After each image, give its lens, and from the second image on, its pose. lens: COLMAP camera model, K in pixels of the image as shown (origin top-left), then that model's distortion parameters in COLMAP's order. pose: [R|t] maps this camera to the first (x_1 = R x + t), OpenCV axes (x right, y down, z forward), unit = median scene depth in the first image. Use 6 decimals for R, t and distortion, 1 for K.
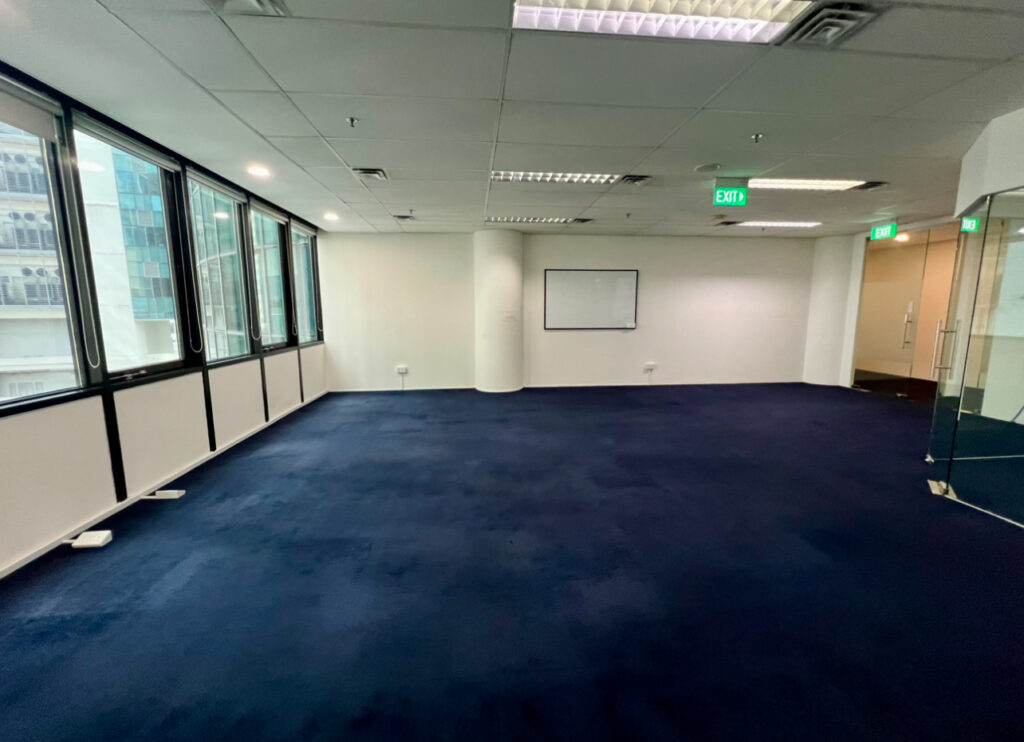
lens RADIAL K [[409.3, 0, 512.0], [0, 409.3, 369.2], [0, 0, 1]] dist [-0.000625, 0.000071]
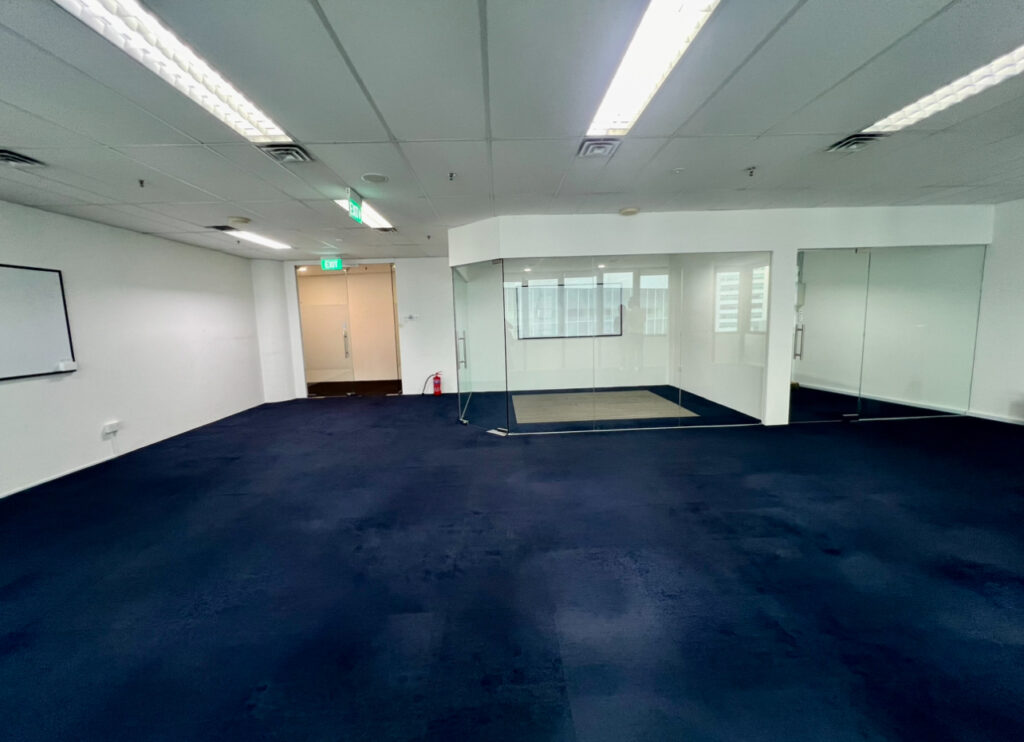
lens RADIAL K [[409.3, 0, 511.2], [0, 409.3, 366.7], [0, 0, 1]] dist [-0.000625, 0.000071]
pose [[0.063487, -0.117487, 0.991043, -0.241769], [0.174809, 0.979003, 0.104861, -0.059079], [-0.982553, 0.166586, 0.082692, 0.348726]]
